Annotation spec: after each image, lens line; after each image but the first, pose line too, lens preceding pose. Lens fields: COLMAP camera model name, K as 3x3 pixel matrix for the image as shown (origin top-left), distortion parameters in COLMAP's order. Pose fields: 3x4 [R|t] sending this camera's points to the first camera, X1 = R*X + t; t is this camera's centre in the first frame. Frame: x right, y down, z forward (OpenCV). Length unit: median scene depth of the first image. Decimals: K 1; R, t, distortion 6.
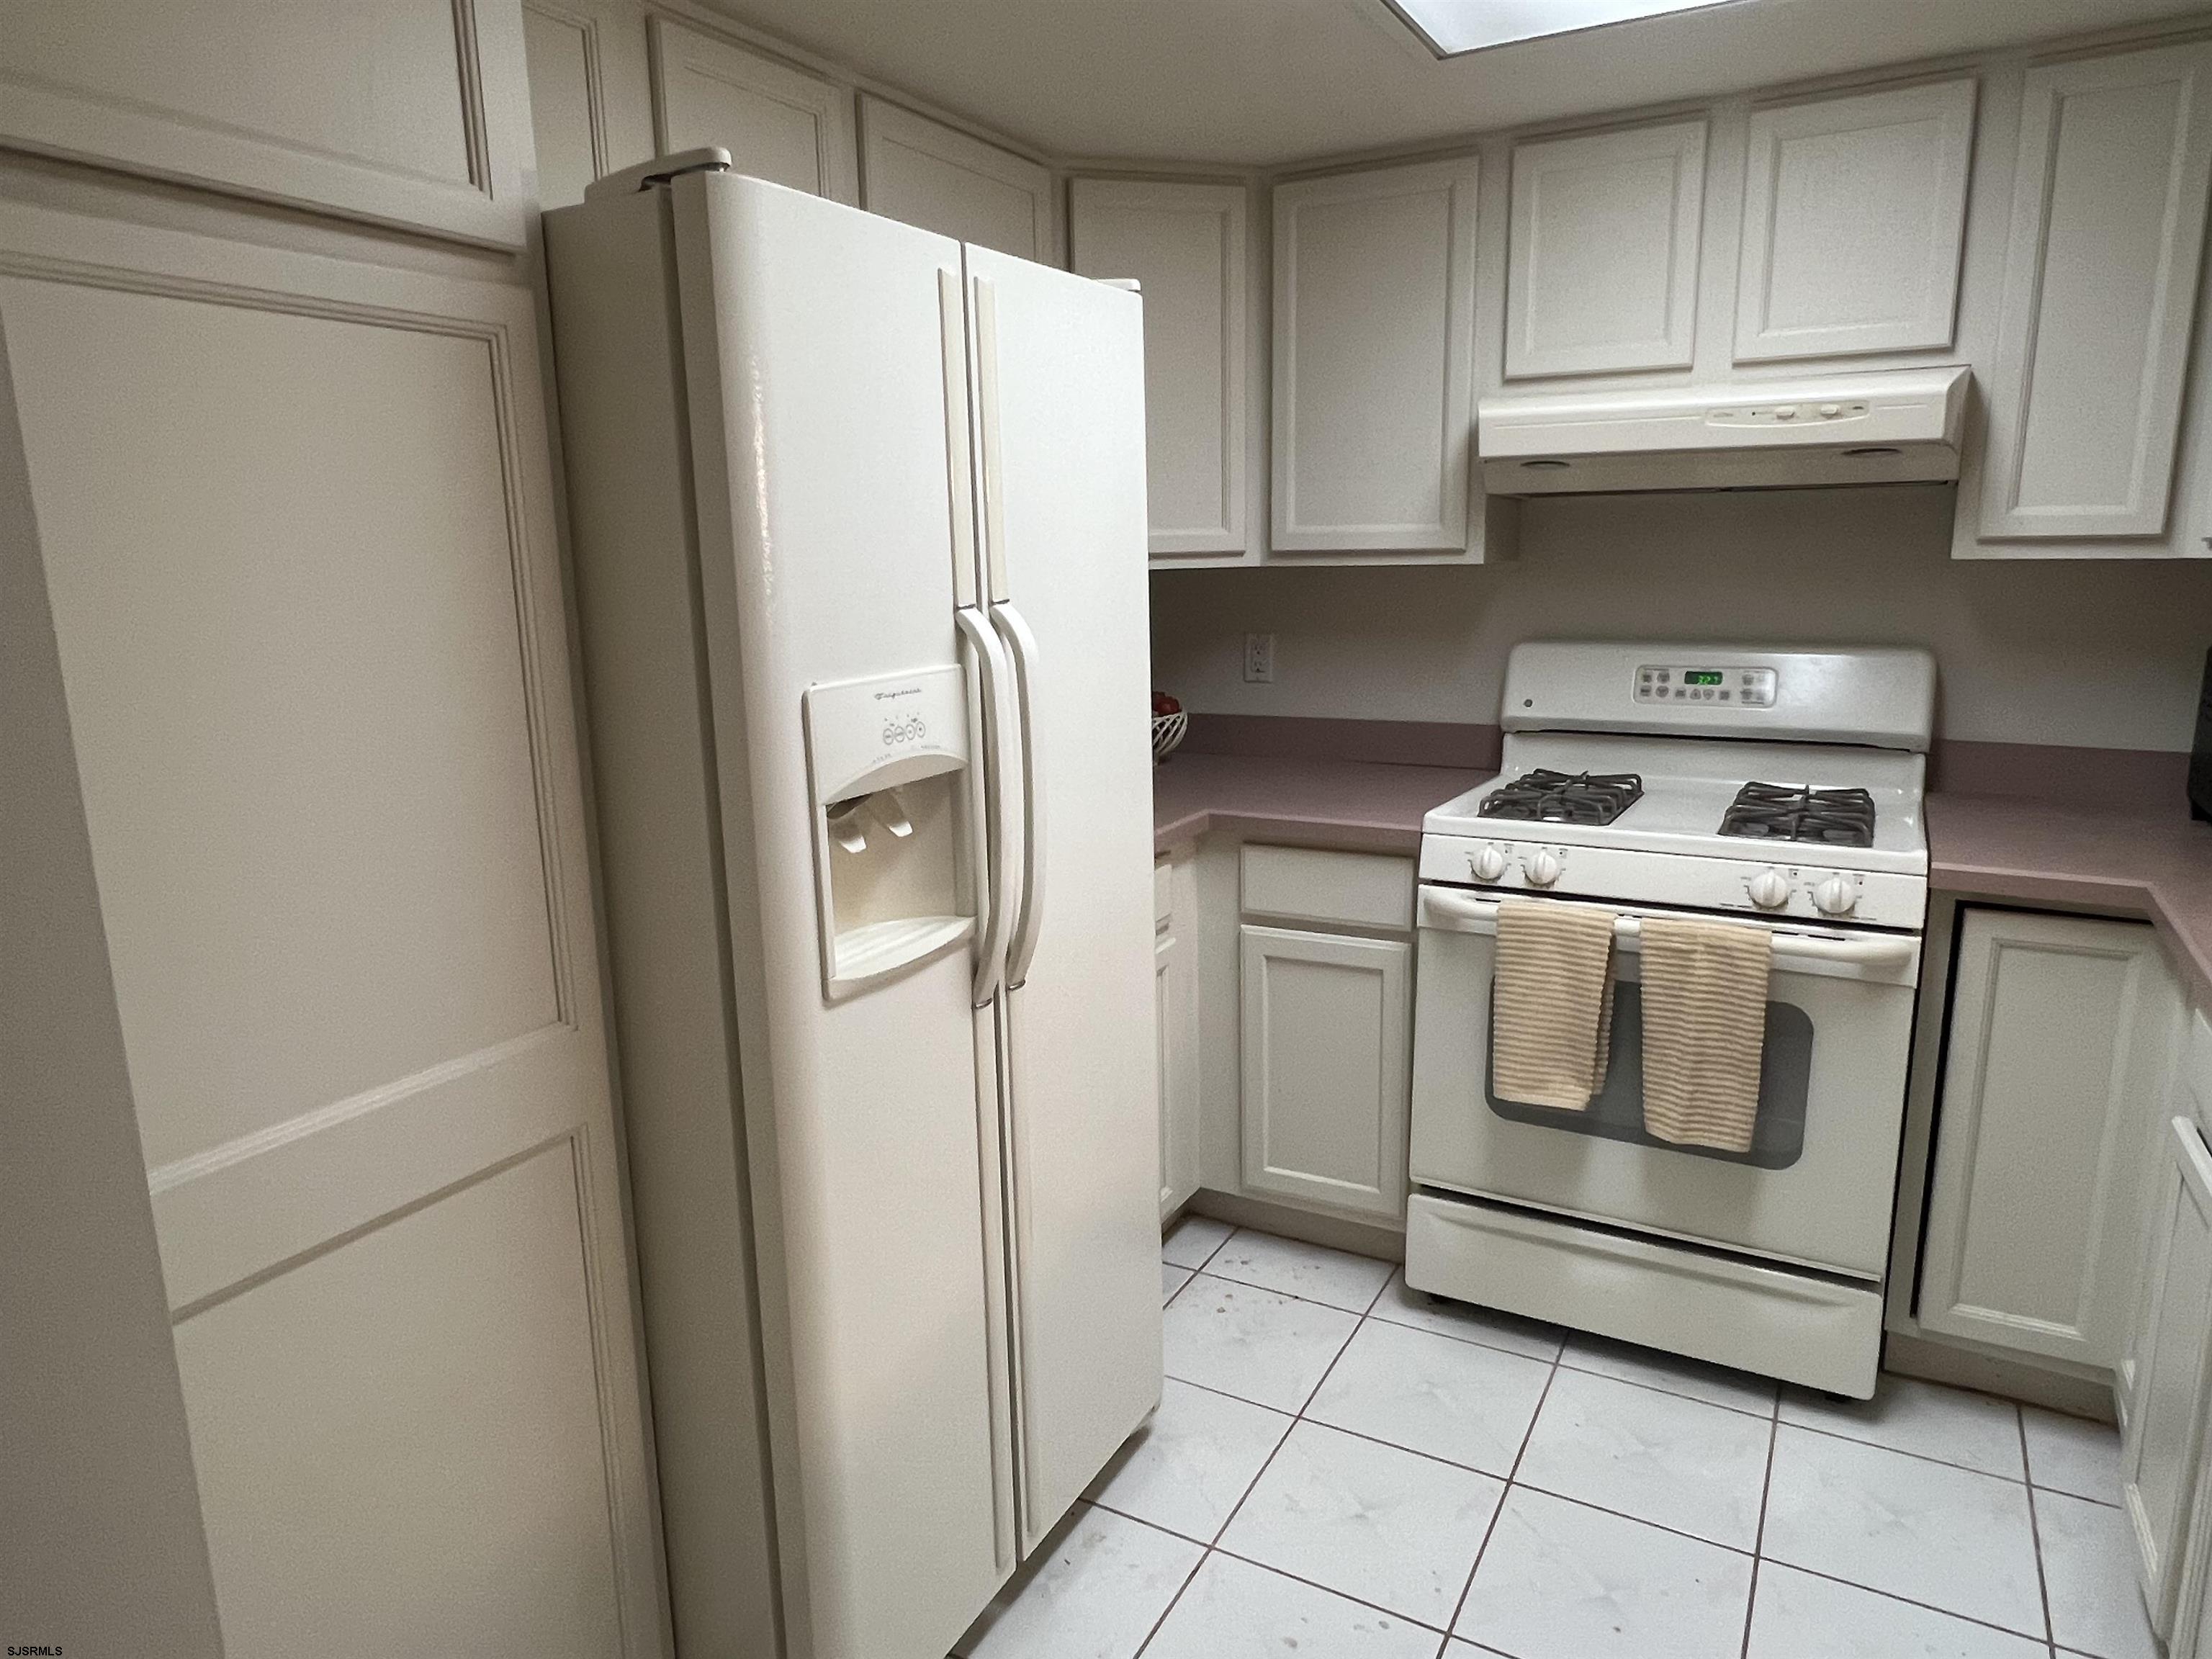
lens RADIAL K [[1376.8, 0, 1093.1], [0, 1376.8, 834.5], [0, 0, 1]] dist [-0.000642, -0.007589]
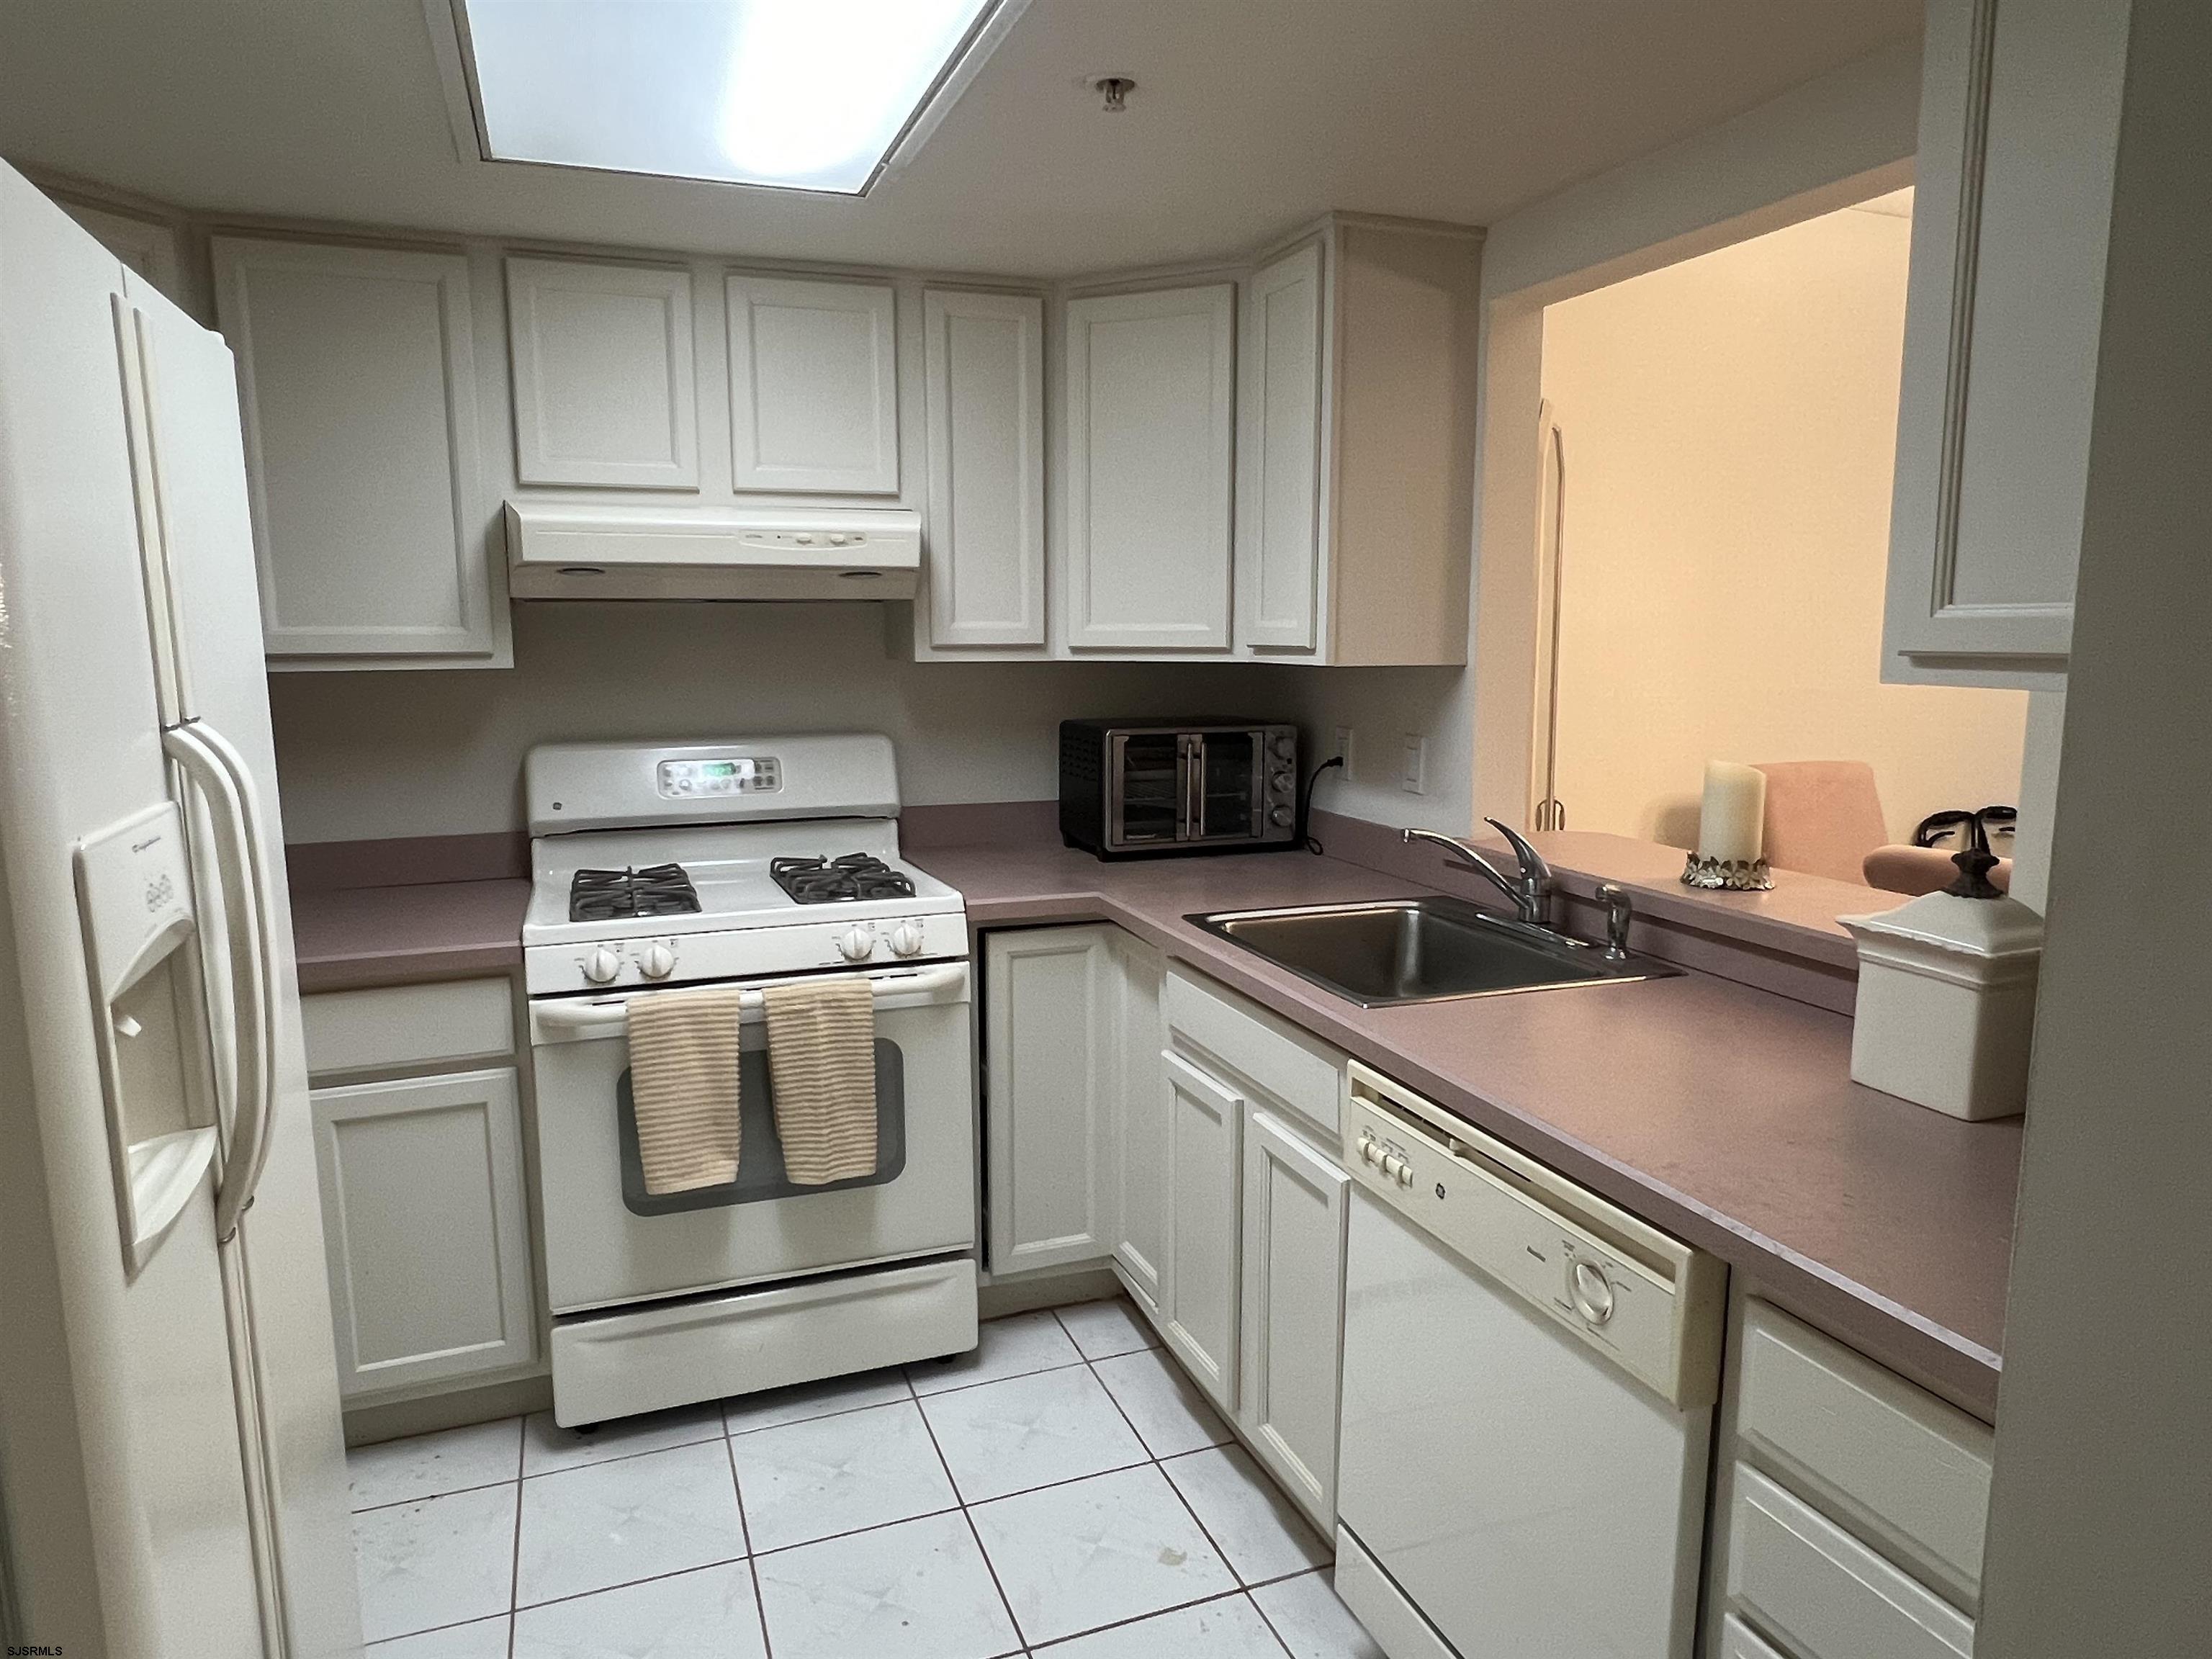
lens RADIAL K [[1376.8, 0, 1089.9], [0, 1376.8, 838.4], [0, 0, 1]] dist [-0.000642, -0.007589]
pose [[0.643384, -0.099004, 0.759115, -0.241276], [0.150785, 0.988566, 0.001133, -0.018652], [-0.750547, 0.113734, 0.650956, 0.081484]]
